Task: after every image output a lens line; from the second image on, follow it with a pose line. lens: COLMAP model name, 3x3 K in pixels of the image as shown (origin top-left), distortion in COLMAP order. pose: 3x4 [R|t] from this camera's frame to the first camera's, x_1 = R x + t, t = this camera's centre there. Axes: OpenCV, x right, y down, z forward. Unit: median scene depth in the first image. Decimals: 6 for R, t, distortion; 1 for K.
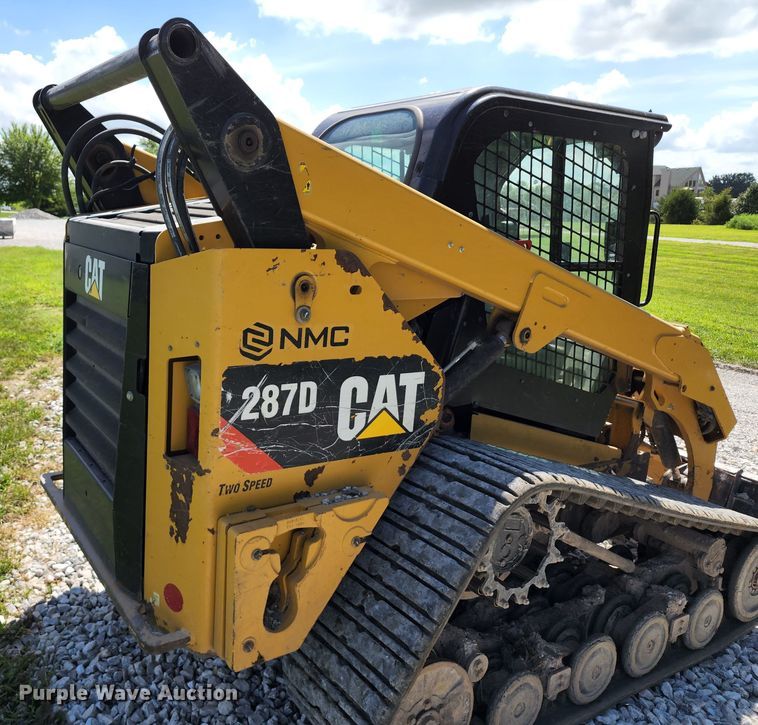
lens RADIAL K [[677.5, 0, 262.4], [0, 677.5, 339.0], [0, 0, 1]] dist [0.061629, -0.060345]
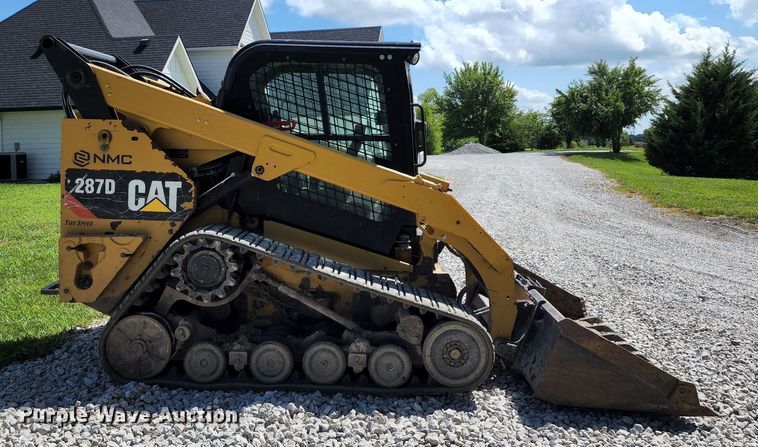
lens RADIAL K [[749.2, 0, 366.6], [0, 749.2, 163.1], [0, 0, 1]] dist [0.081512, 0.000000]
pose [[0.875291, -0.003422, -0.483584, 1.898510], [-0.075952, 0.986592, -0.144454, 0.289171], [0.477595, 0.163169, 0.863296, -0.705090]]
